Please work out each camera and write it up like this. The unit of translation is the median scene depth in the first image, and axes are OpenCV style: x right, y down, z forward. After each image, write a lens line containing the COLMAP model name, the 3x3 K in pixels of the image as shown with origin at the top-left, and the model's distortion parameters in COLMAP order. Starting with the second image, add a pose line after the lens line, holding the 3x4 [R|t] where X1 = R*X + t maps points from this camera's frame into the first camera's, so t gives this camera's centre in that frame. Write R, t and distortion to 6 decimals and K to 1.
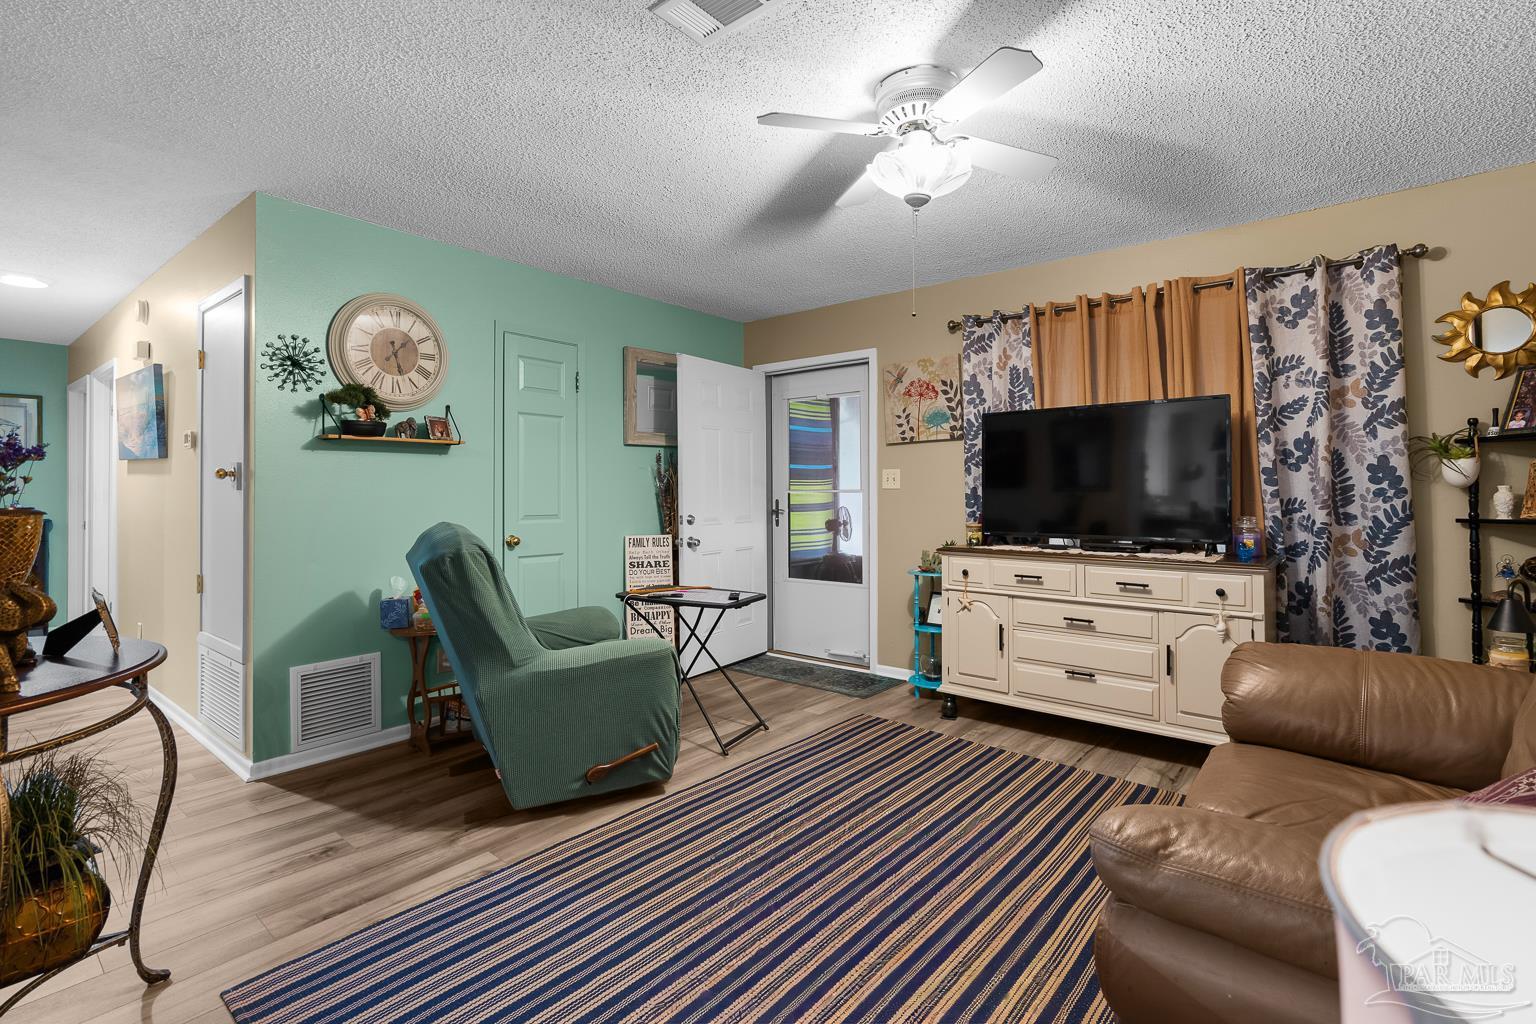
lens RADIAL K [[718.9, 0, 762.9], [0, 718.9, 482.6], [0, 0, 1]] dist [0.000215, 0.000779]
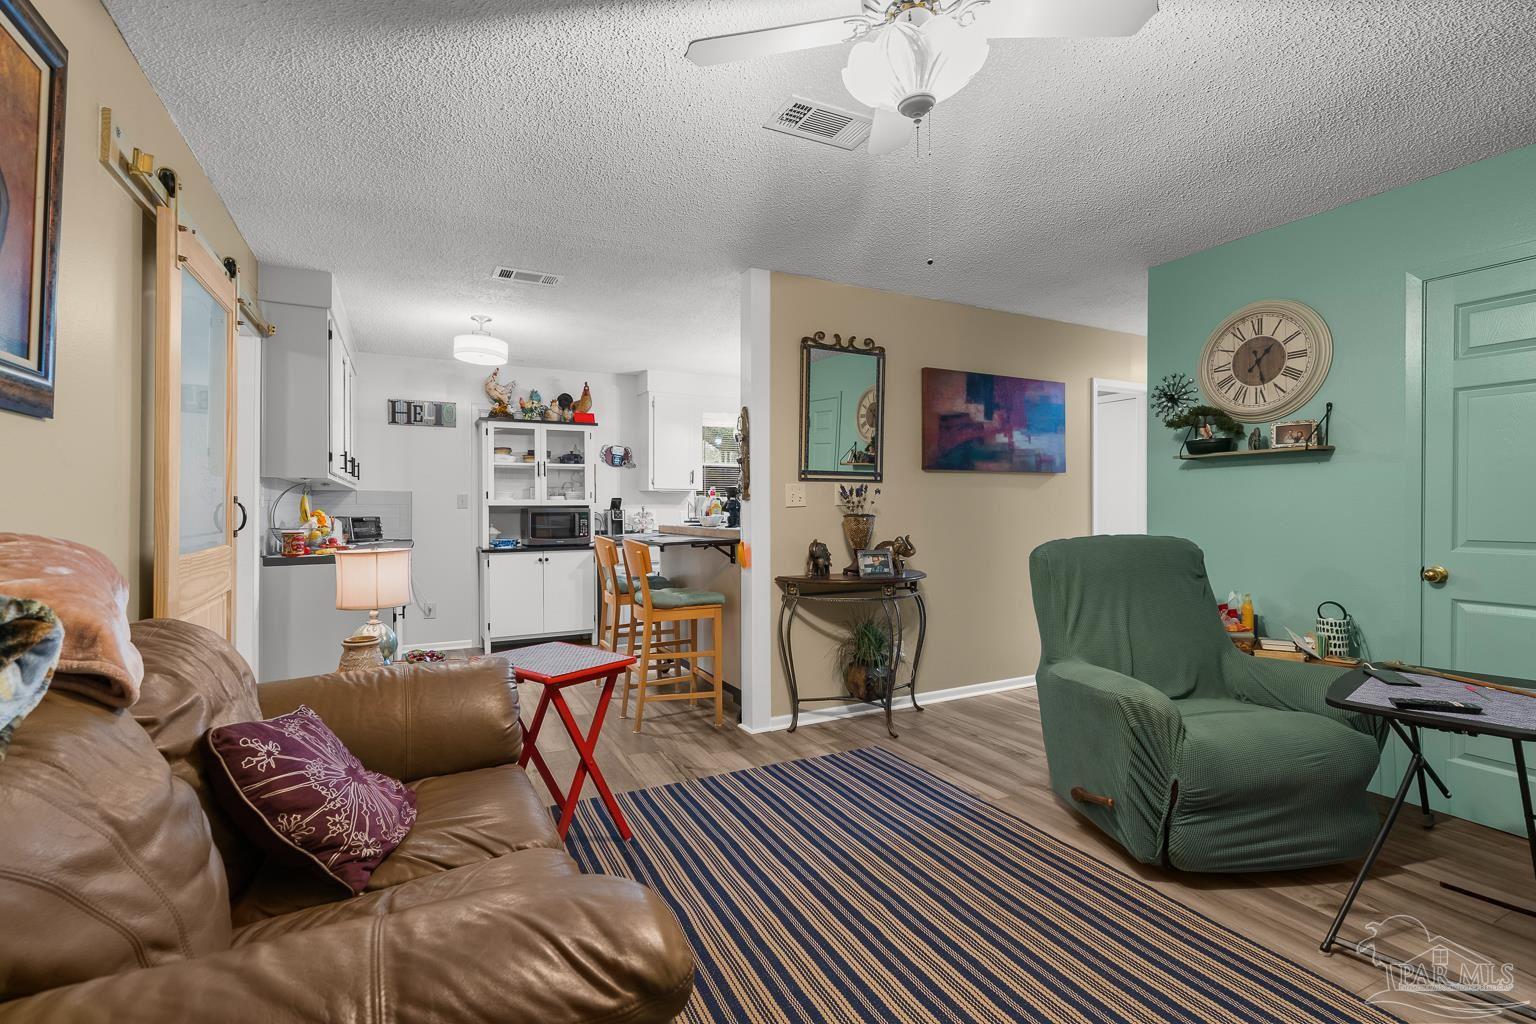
lens RADIAL K [[703.3, 0, 768.0], [0, 703.3, 512.0], [0, 0, 1]] dist [-0.002441, 0.000003]
pose [[-0.394467, 0.005063, -0.918896, 0.641638], [0.009998, 0.999949, 0.001218, 0.014457], [0.918856, -0.008707, -0.394497, 0.792426]]
